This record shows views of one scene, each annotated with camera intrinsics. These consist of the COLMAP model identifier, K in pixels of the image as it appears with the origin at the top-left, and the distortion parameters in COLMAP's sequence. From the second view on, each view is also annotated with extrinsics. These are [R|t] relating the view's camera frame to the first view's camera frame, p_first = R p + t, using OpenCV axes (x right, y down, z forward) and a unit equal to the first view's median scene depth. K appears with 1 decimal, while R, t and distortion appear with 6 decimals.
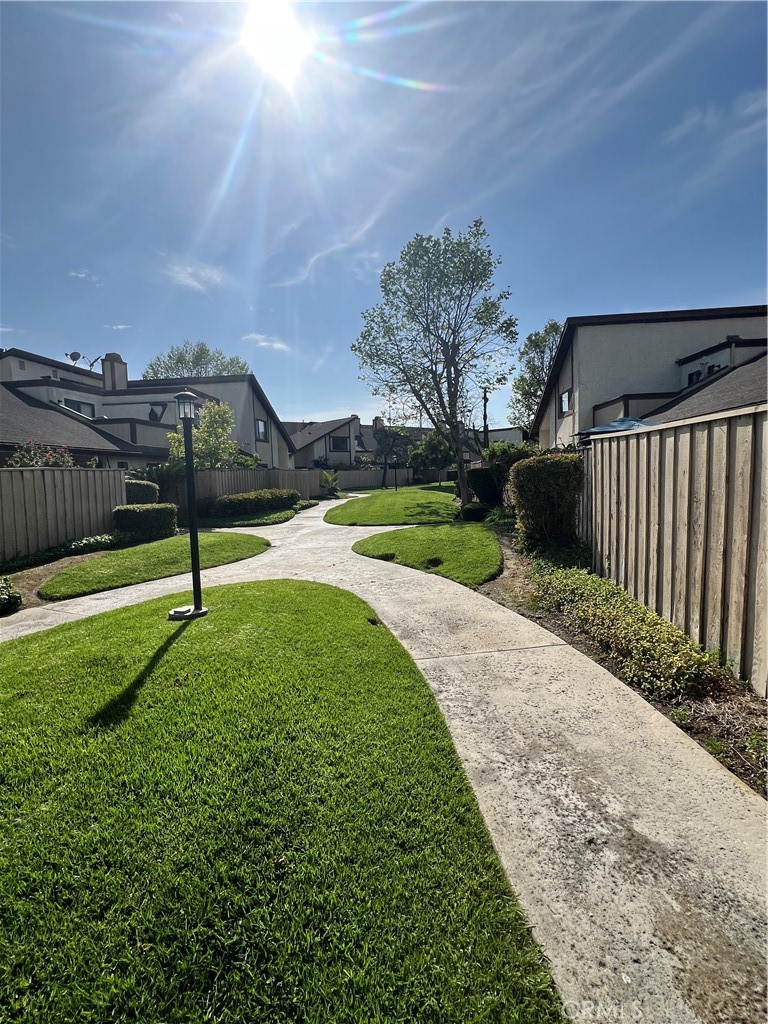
lens RADIAL K [[480.9, 0, 384.0], [0, 480.9, 512.0], [0, 0, 1]] dist [-0.000951, -0.000239]
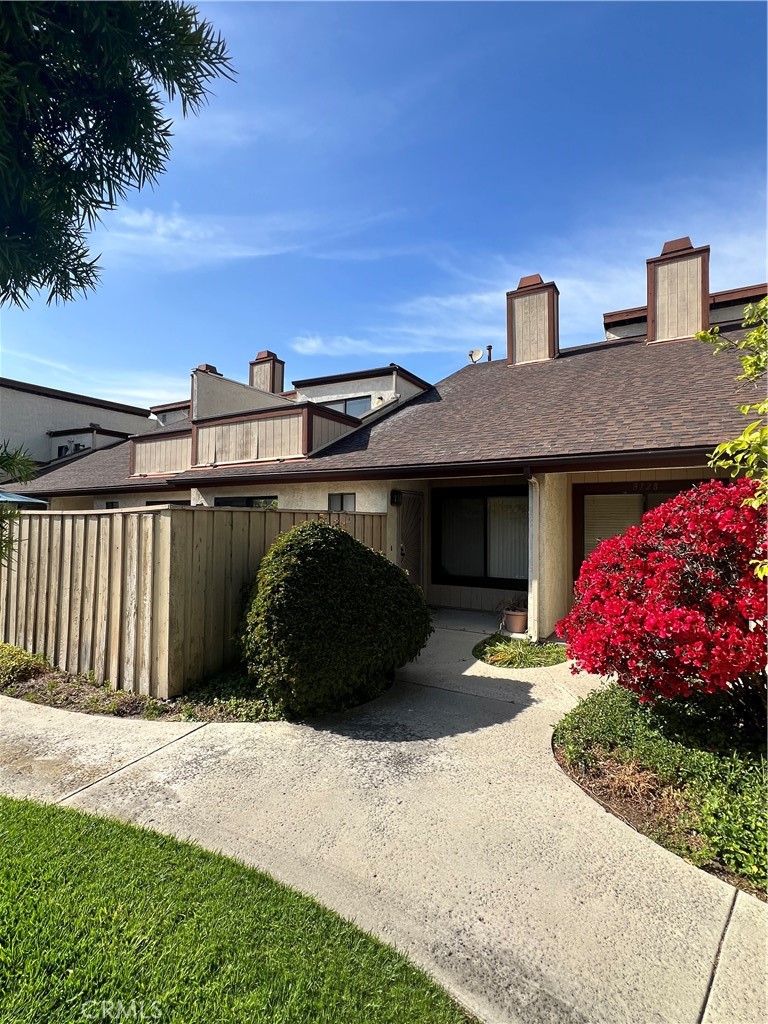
lens RADIAL K [[480.9, 0, 384.0], [0, 480.9, 512.0], [0, 0, 1]] dist [-0.000951, -0.000239]
pose [[0.412489, 0.063915, 0.908717, -0.325525], [0.046625, 0.994747, -0.091130, 0.008472], [-0.909768, 0.079959, 0.407342, -0.722773]]
